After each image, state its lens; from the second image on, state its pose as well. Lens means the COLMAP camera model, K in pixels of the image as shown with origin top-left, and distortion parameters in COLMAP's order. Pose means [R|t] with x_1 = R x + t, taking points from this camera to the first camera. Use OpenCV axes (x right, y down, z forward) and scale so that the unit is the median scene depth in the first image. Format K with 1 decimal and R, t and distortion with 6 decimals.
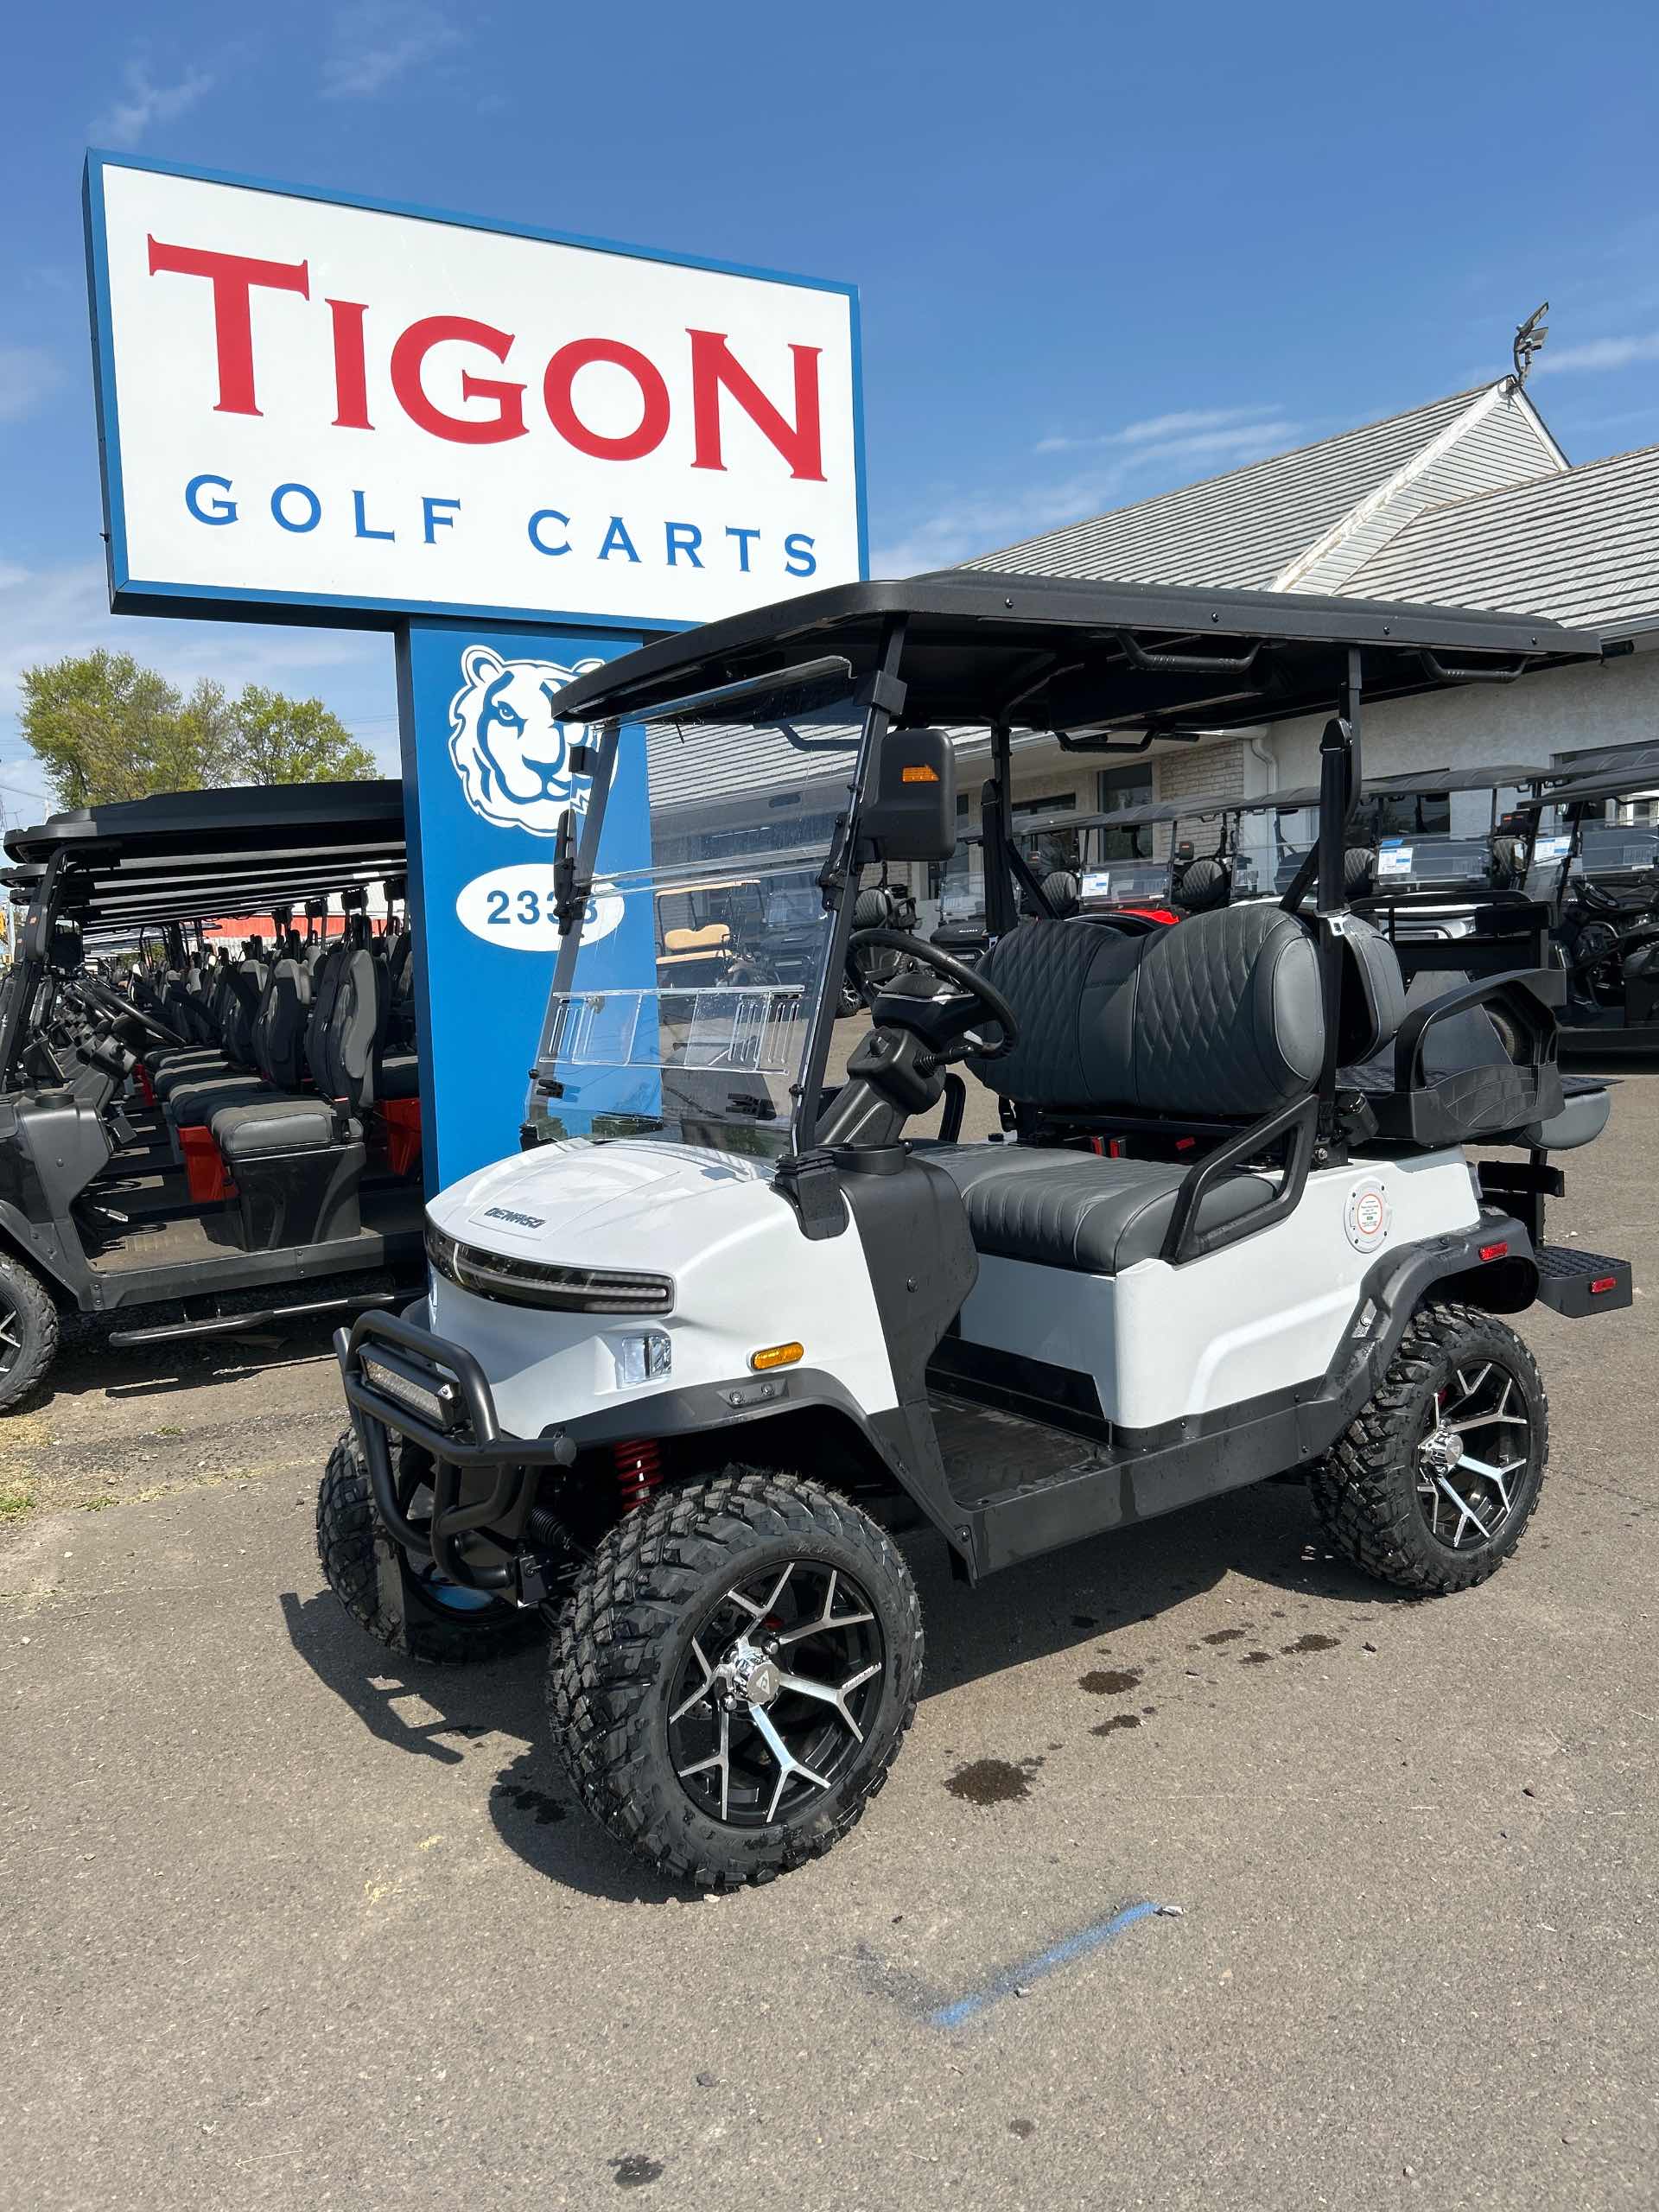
lens RADIAL K [[1737.7, 0, 820.6], [0, 1737.7, 1105.3], [0, 0, 1]] dist [0.043110, -0.045452]
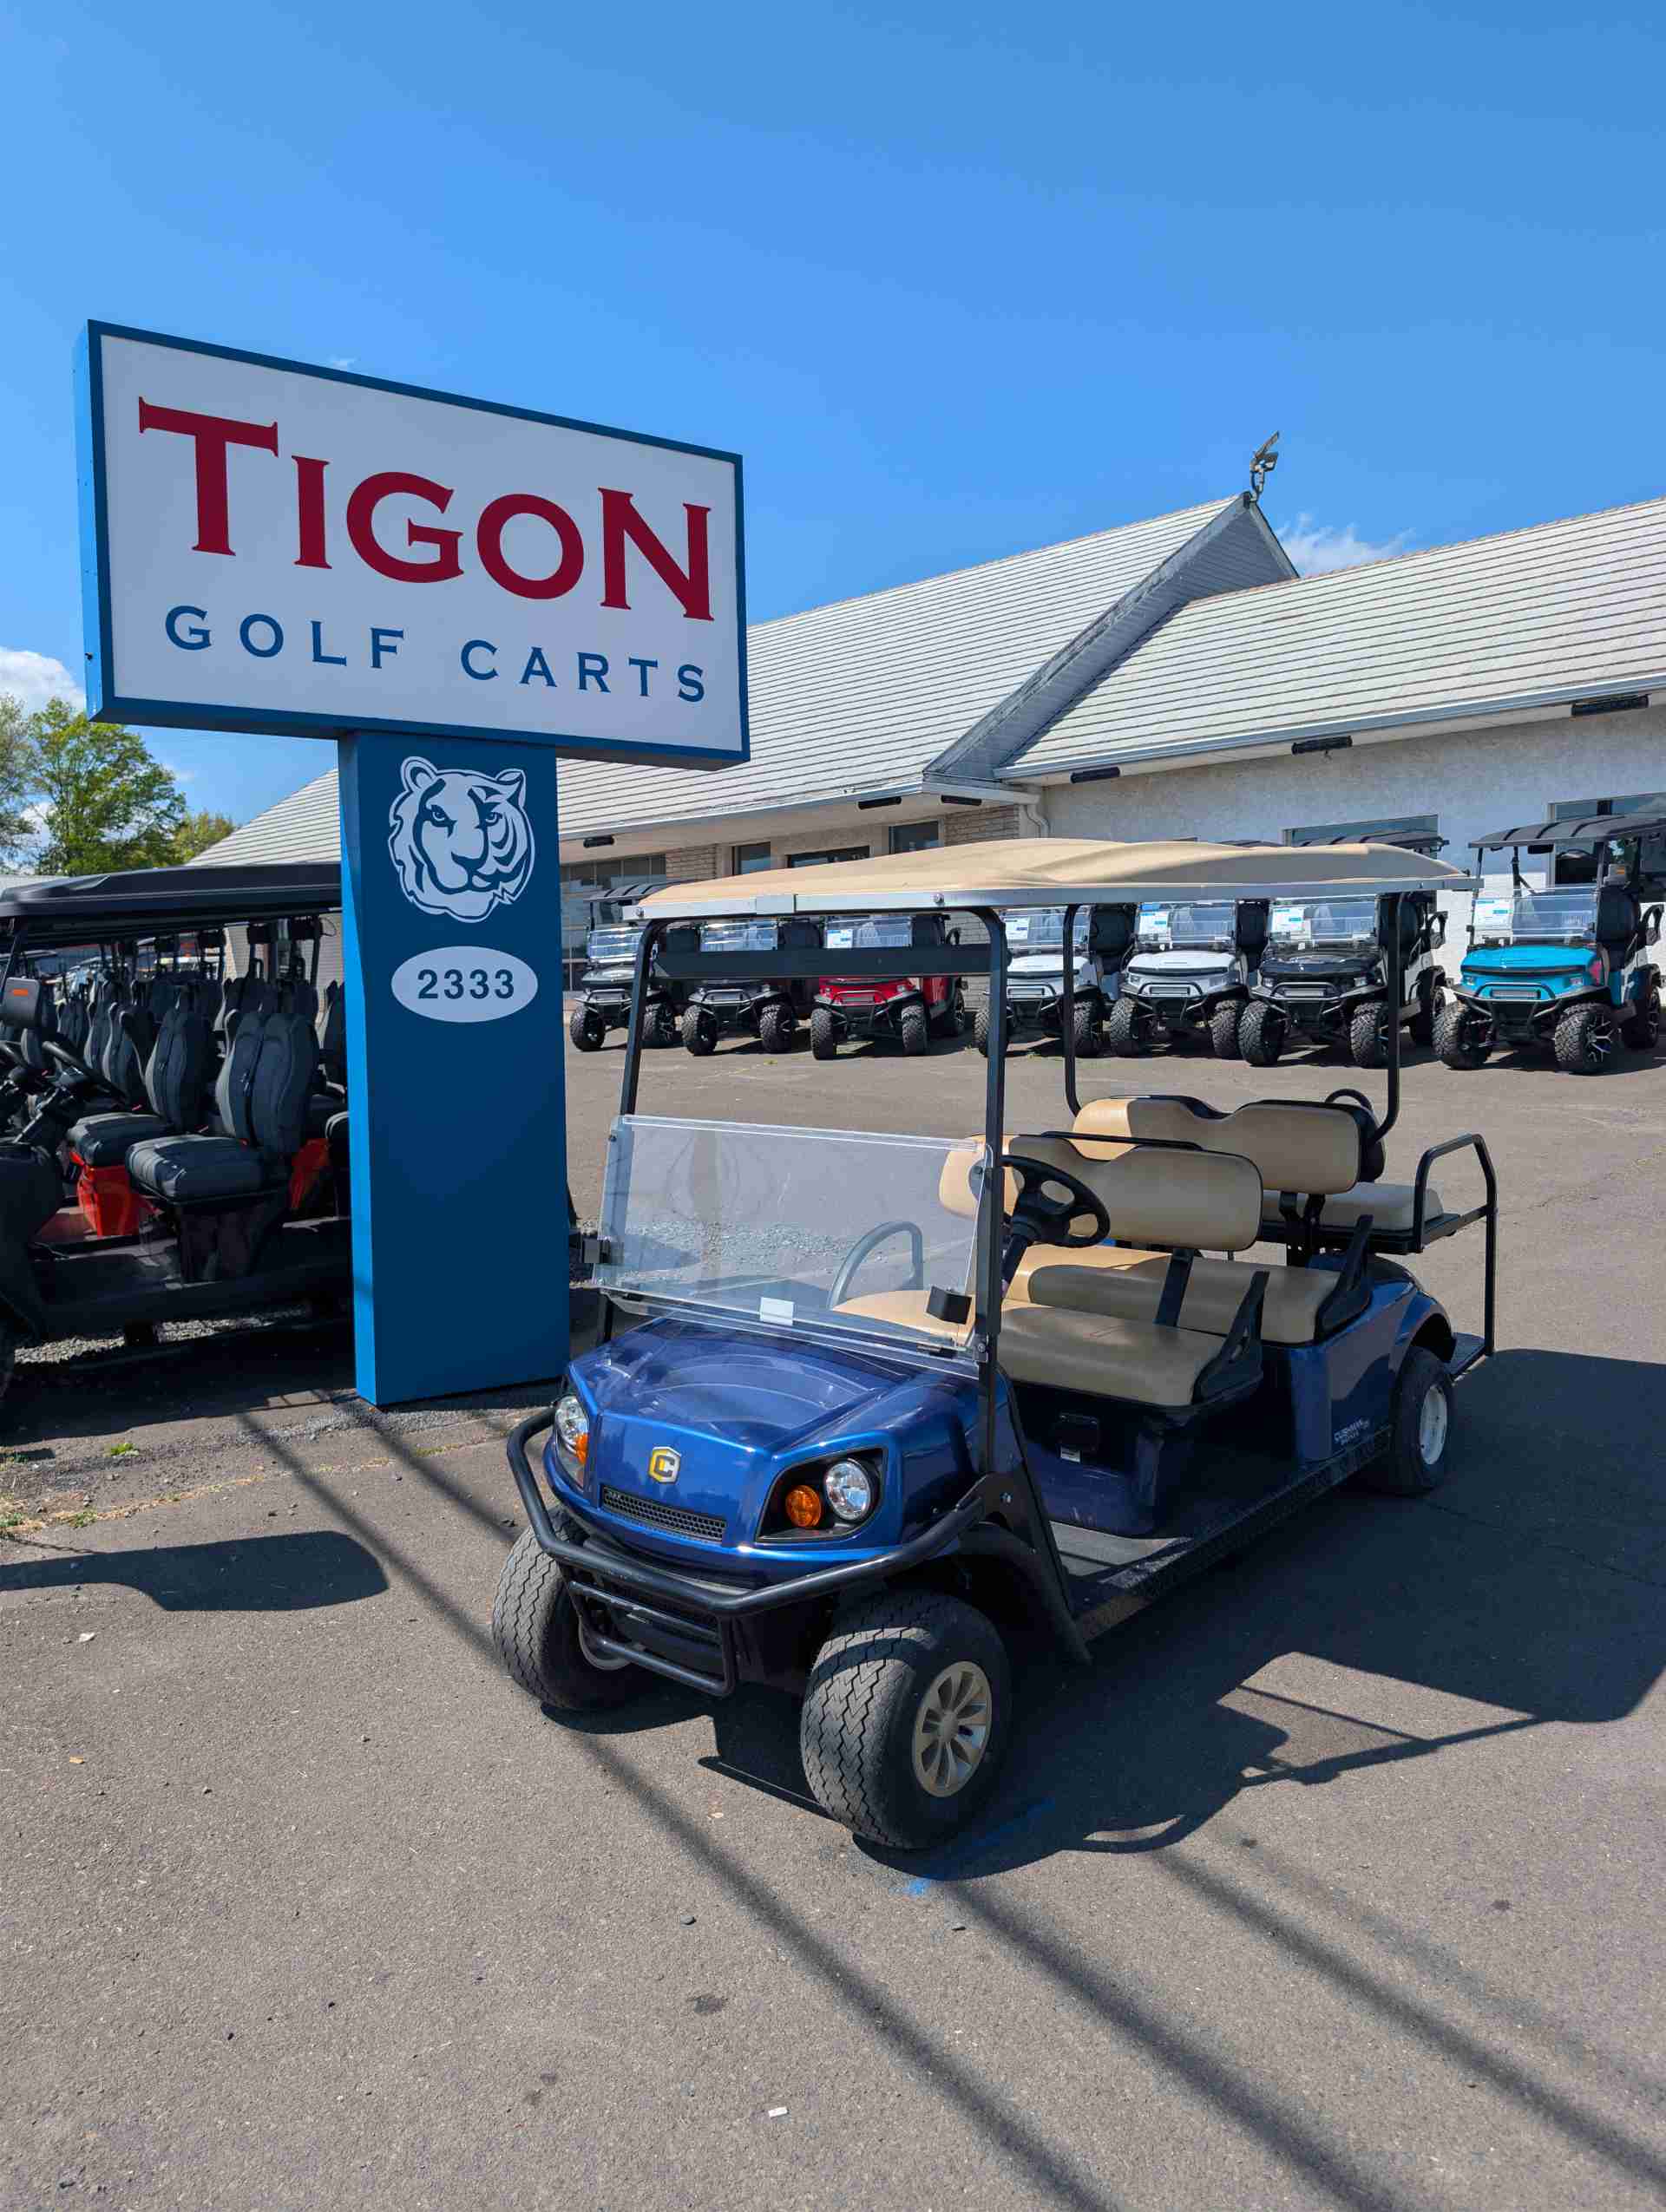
lens RADIAL K [[1680.7, 0, 823.3], [0, 1680.7, 1077.6], [0, 0, 1]] dist [0.011766, -0.005604]
pose [[0.990558, 0.012237, 0.136548, -0.078574], [-0.009248, 0.999704, -0.022506, -0.030502], [-0.136783, 0.021031, 0.990378, -0.120454]]
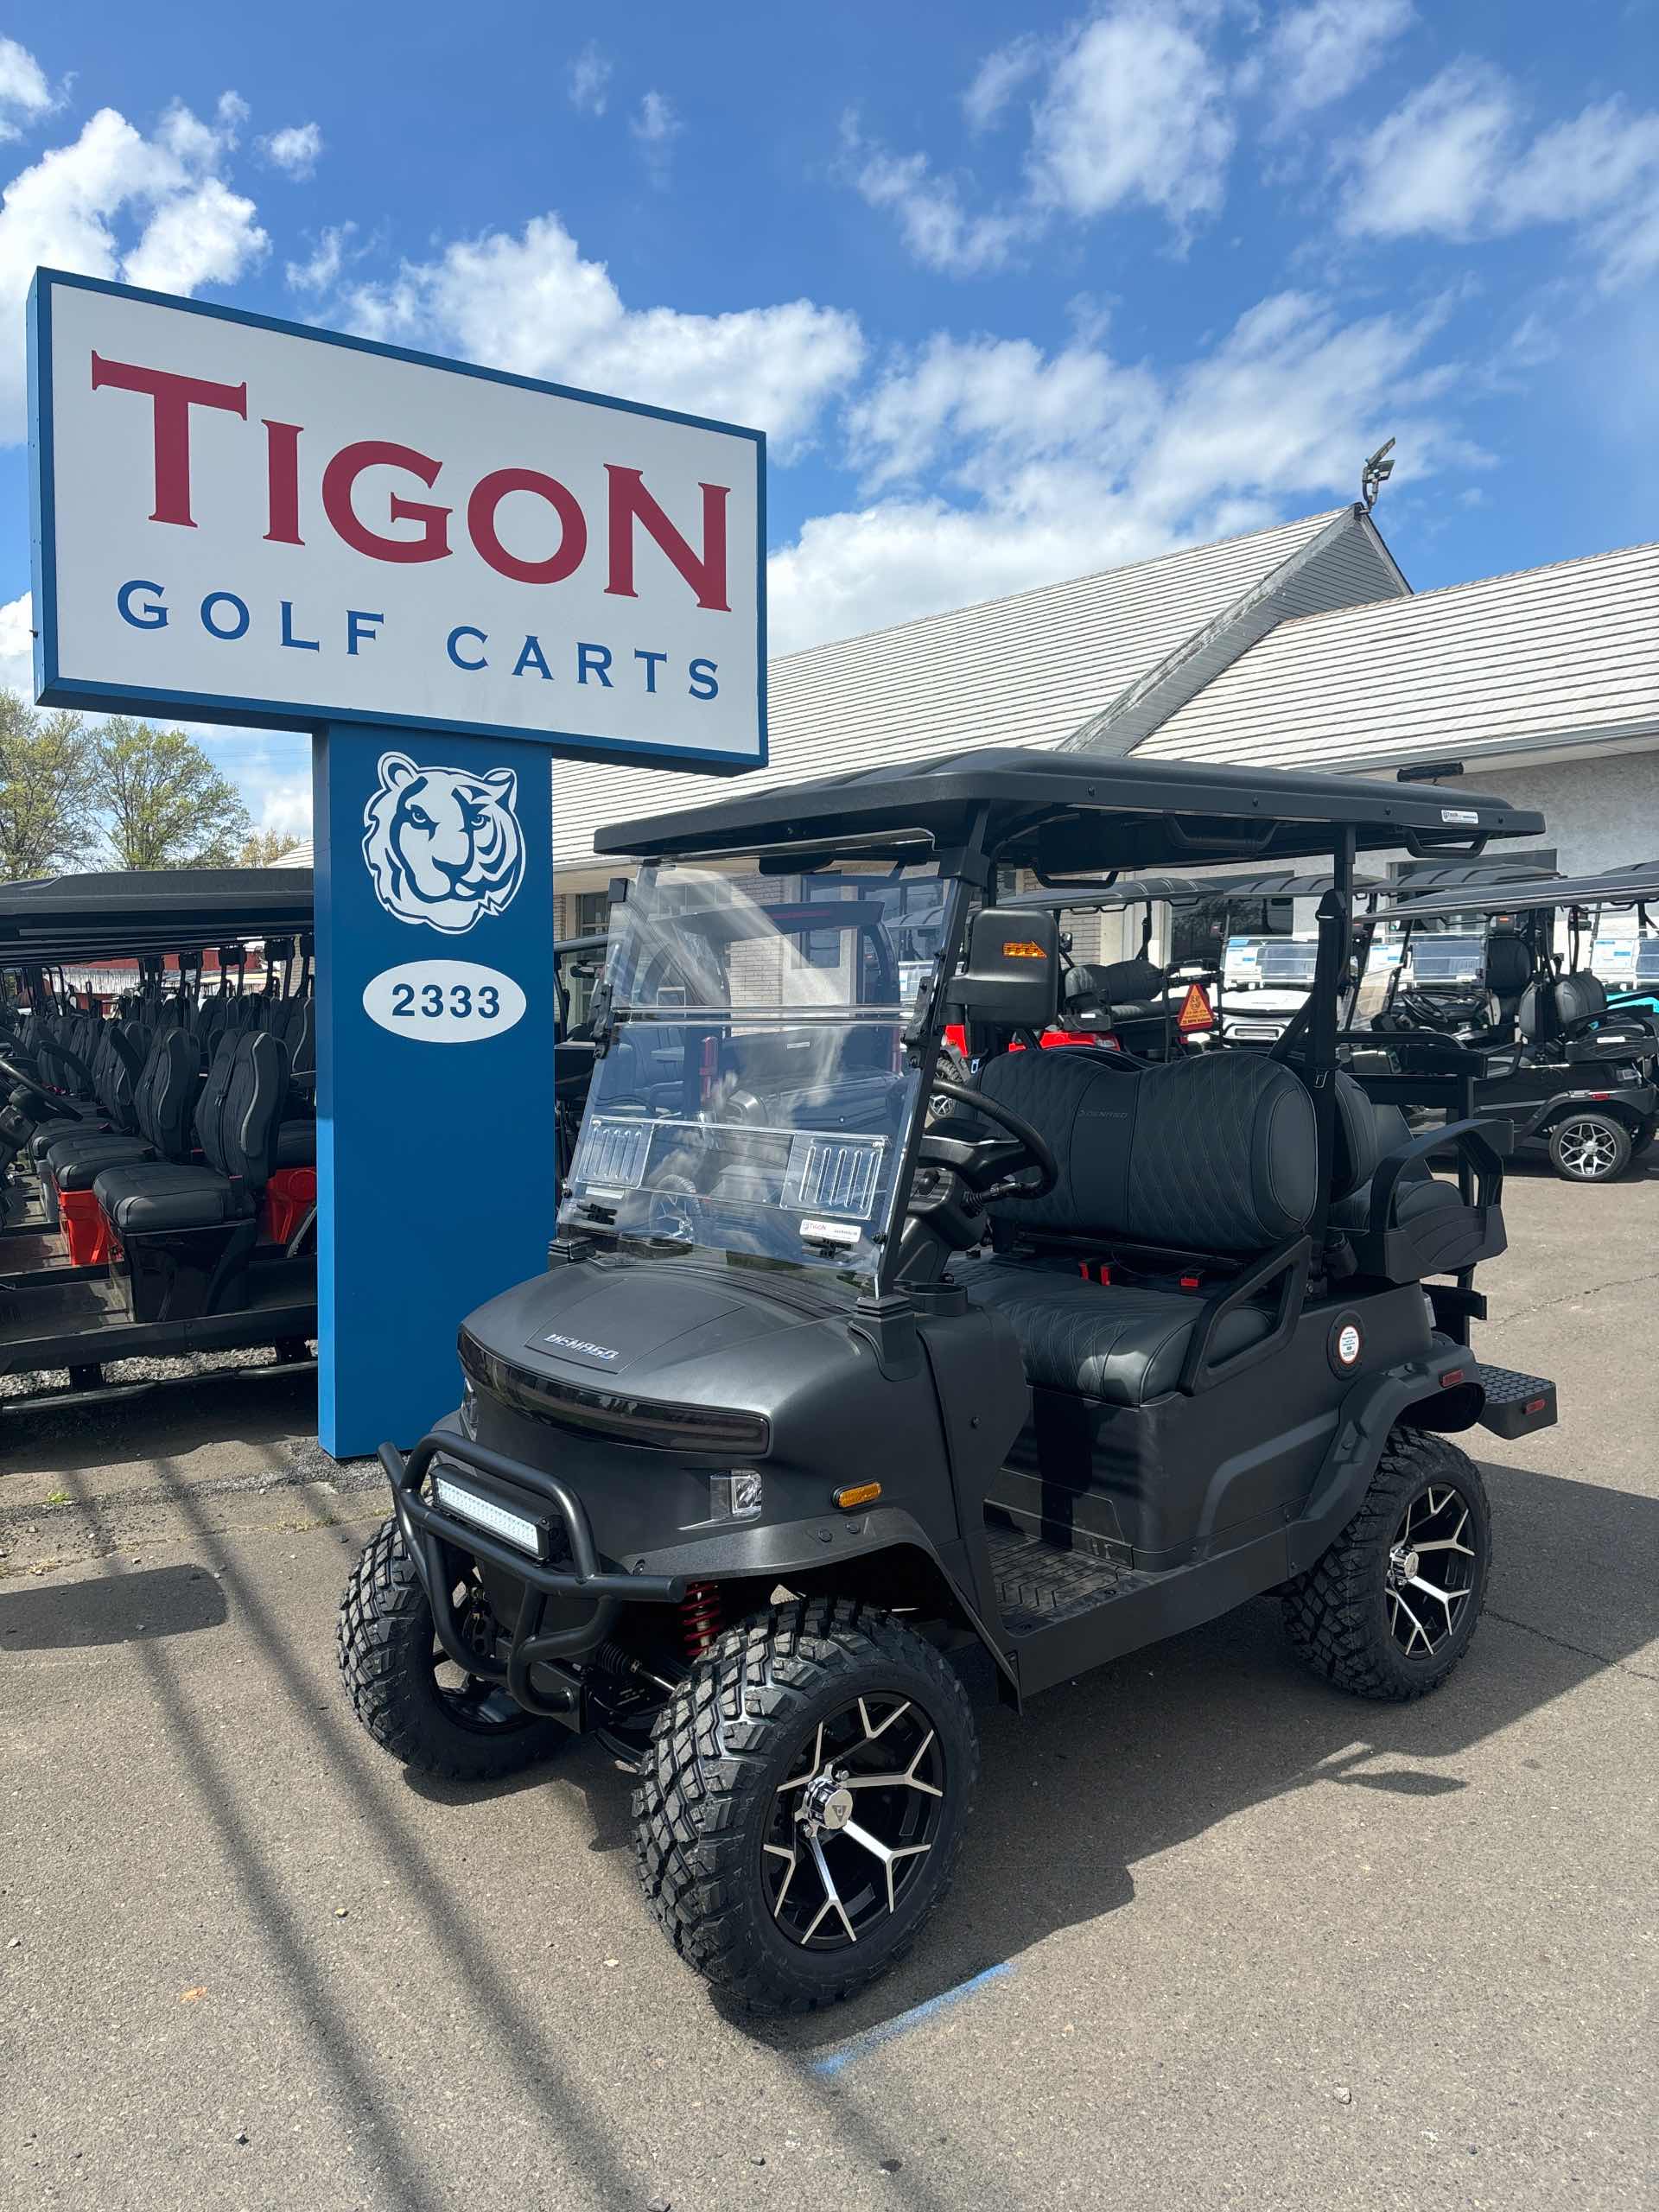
lens RADIAL K [[1734.9, 0, 831.4], [0, 1734.9, 1106.8], [0, 0, 1]] dist [0.041023, -0.031885]
pose [[0.995446, 0.036121, 0.088219, -0.019305], [-0.033697, 0.999017, -0.028818, -0.028397], [-0.089173, 0.025714, 0.995684, -0.059714]]
